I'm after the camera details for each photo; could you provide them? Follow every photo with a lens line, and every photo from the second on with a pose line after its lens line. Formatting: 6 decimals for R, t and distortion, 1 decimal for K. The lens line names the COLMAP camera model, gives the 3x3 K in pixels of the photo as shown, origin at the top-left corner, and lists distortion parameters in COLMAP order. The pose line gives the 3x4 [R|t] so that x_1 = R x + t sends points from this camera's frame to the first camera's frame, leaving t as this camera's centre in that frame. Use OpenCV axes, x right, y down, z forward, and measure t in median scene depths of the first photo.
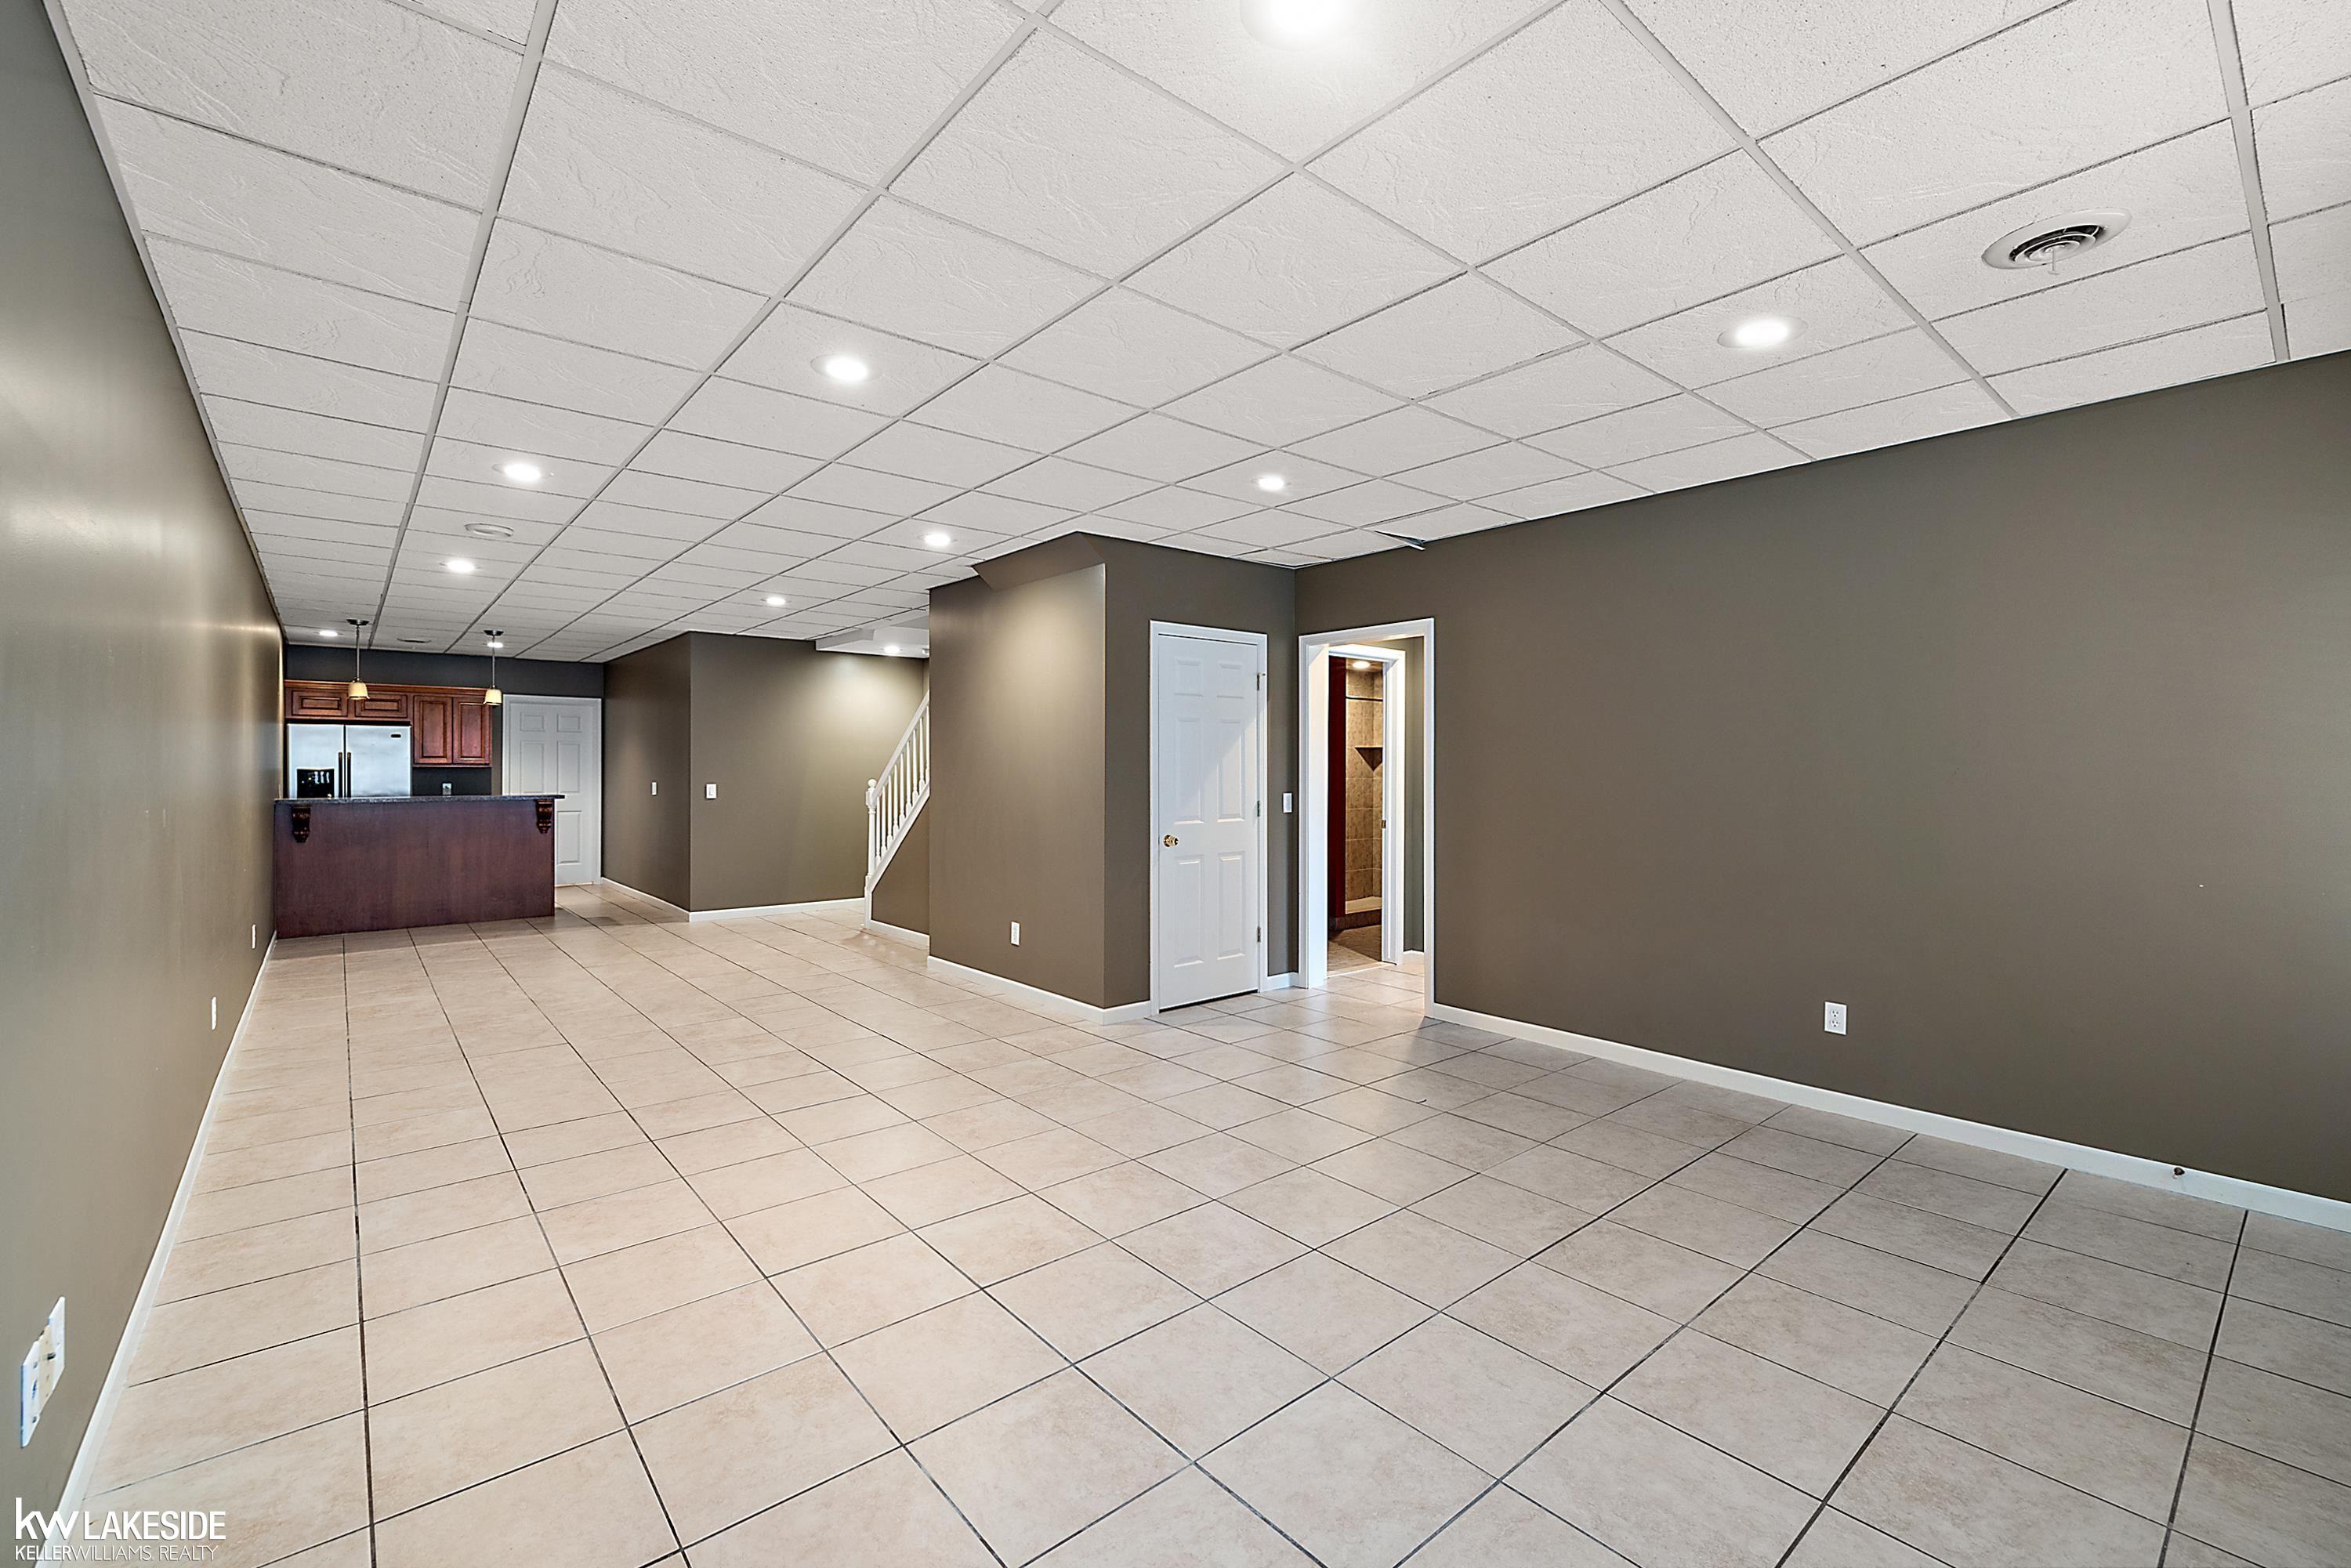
lens RADIAL K [[989.5, 0, 1169.7], [0, 989.5, 764.1], [0, 0, 1]] dist [-0.000753, 0.000981]
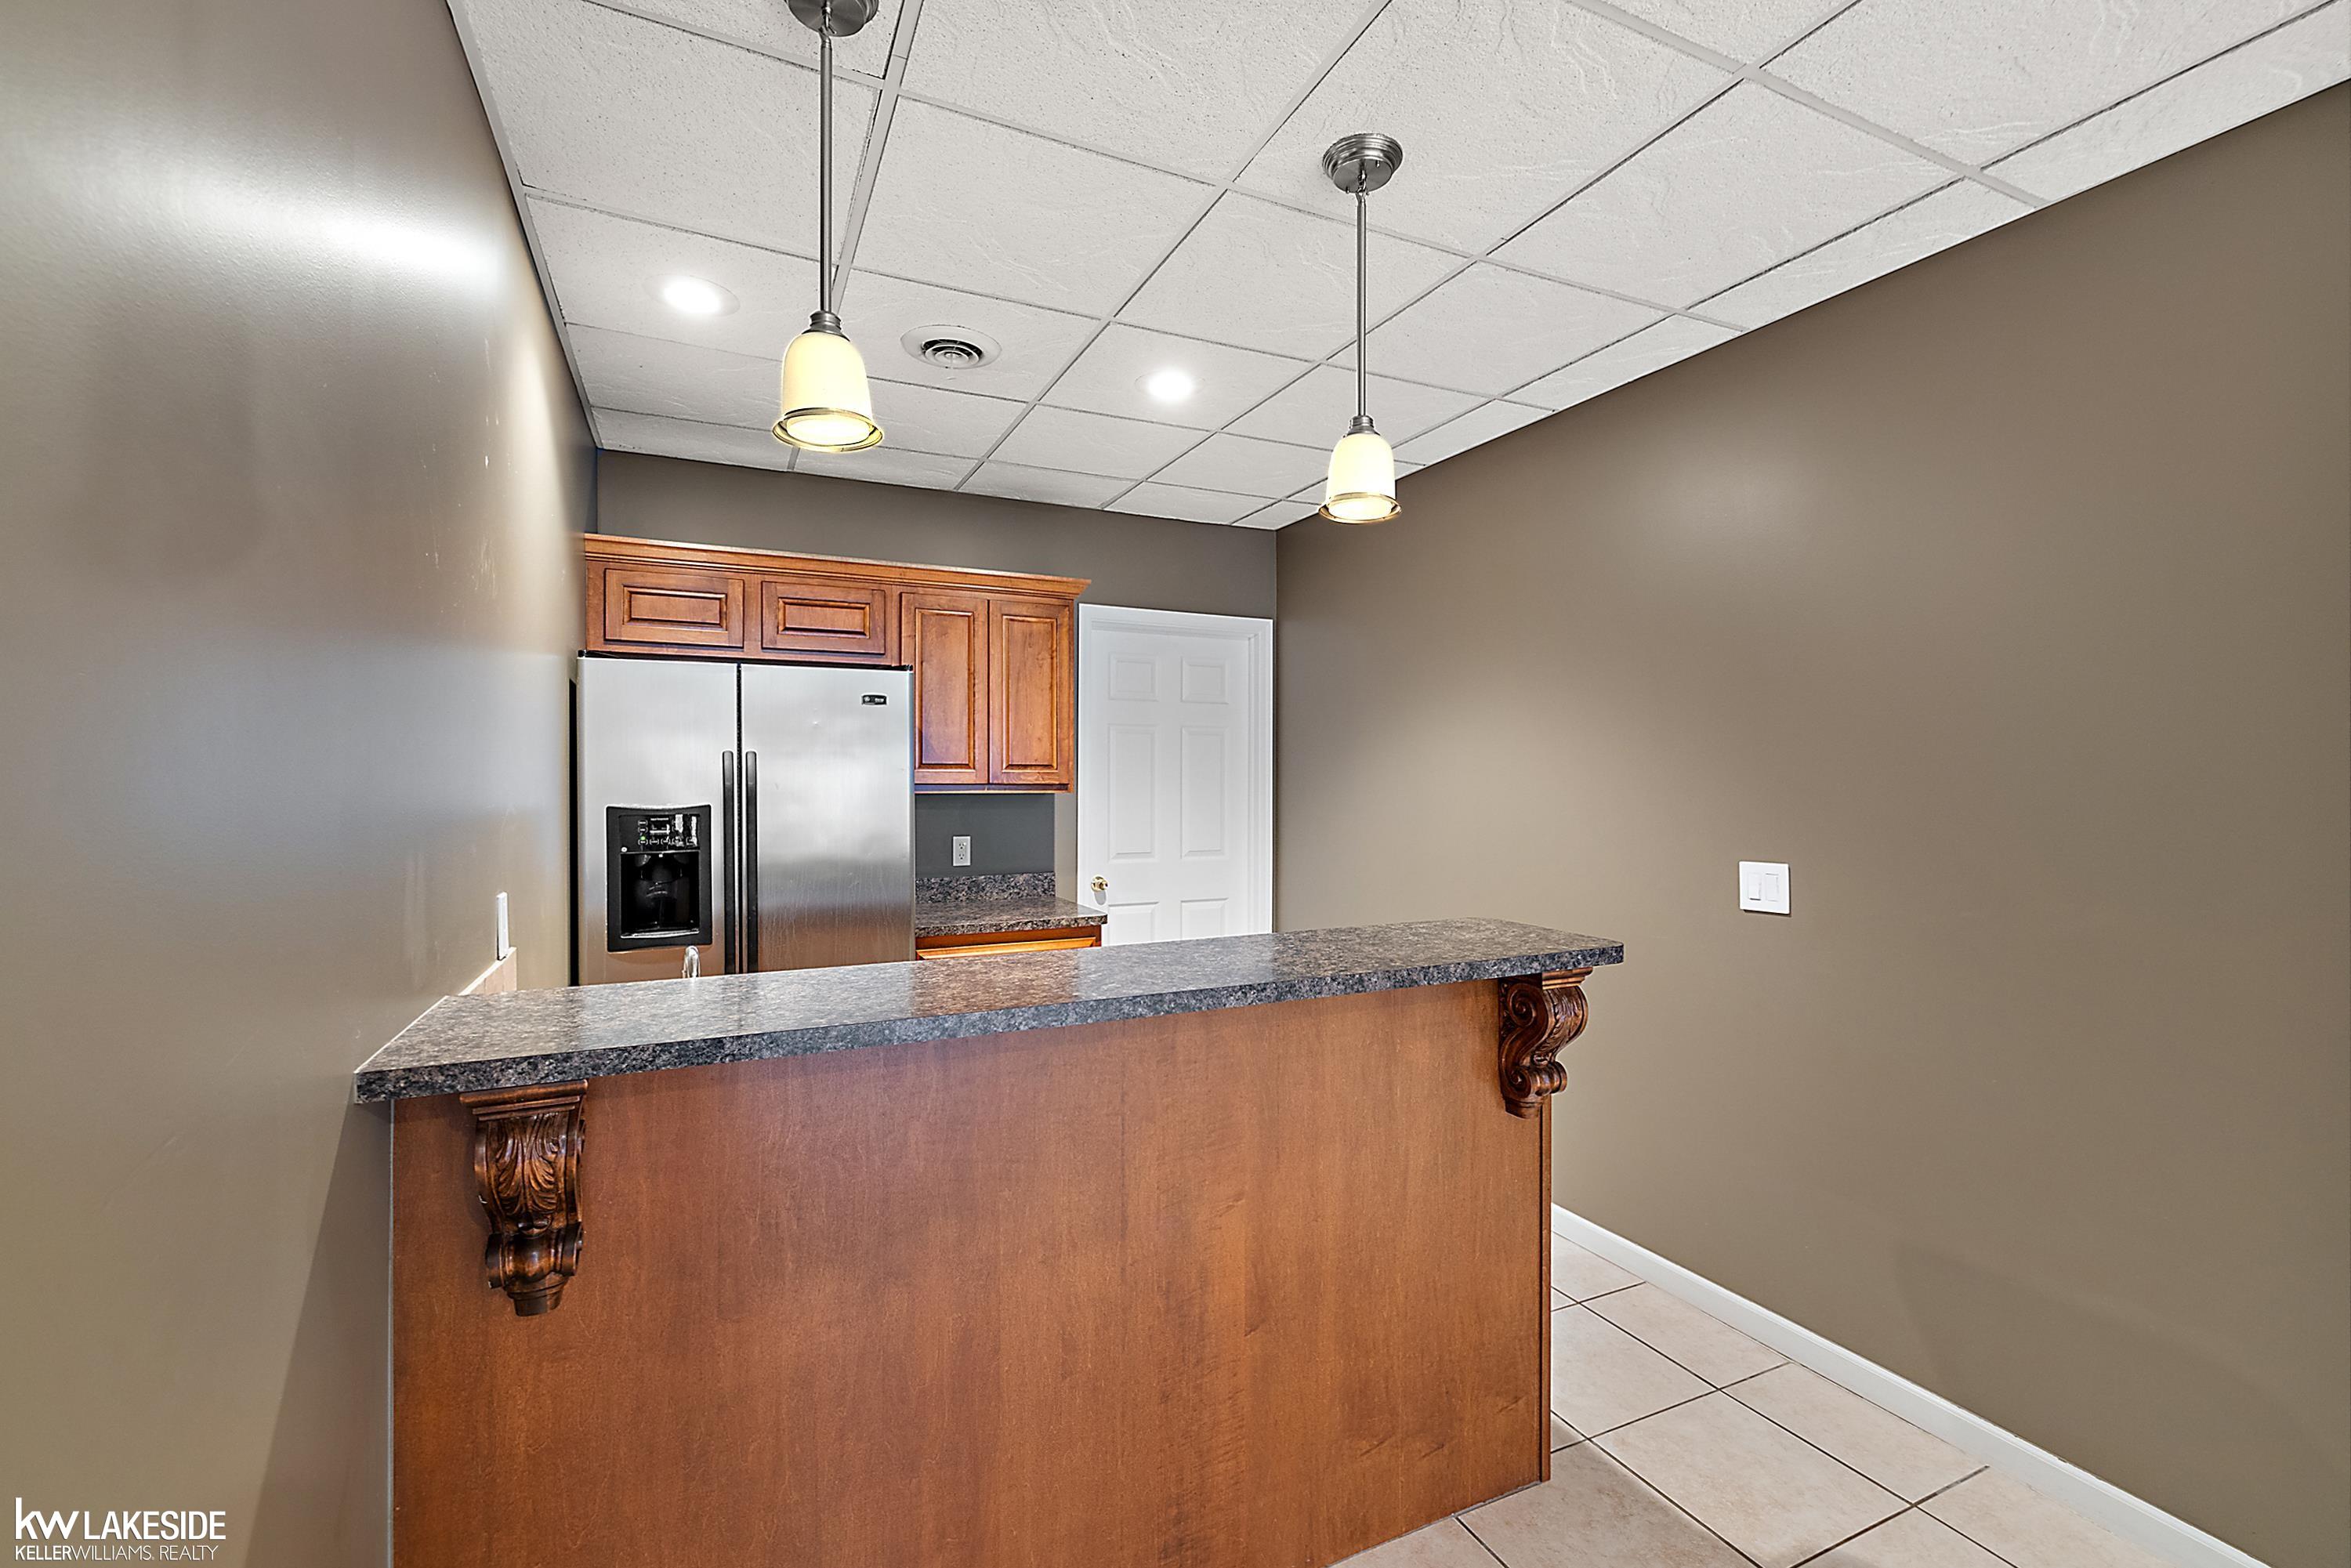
lens RADIAL K [[989.5, 0, 1175.6], [0, 989.5, 782.8], [0, 0, 1]] dist [-0.000753, 0.000981]
pose [[0.964939, 0.001980, -0.262465, -0.734931], [0.000434, 0.999958, 0.009138, -0.005450], [0.262472, -0.008932, 0.964898, 0.871997]]
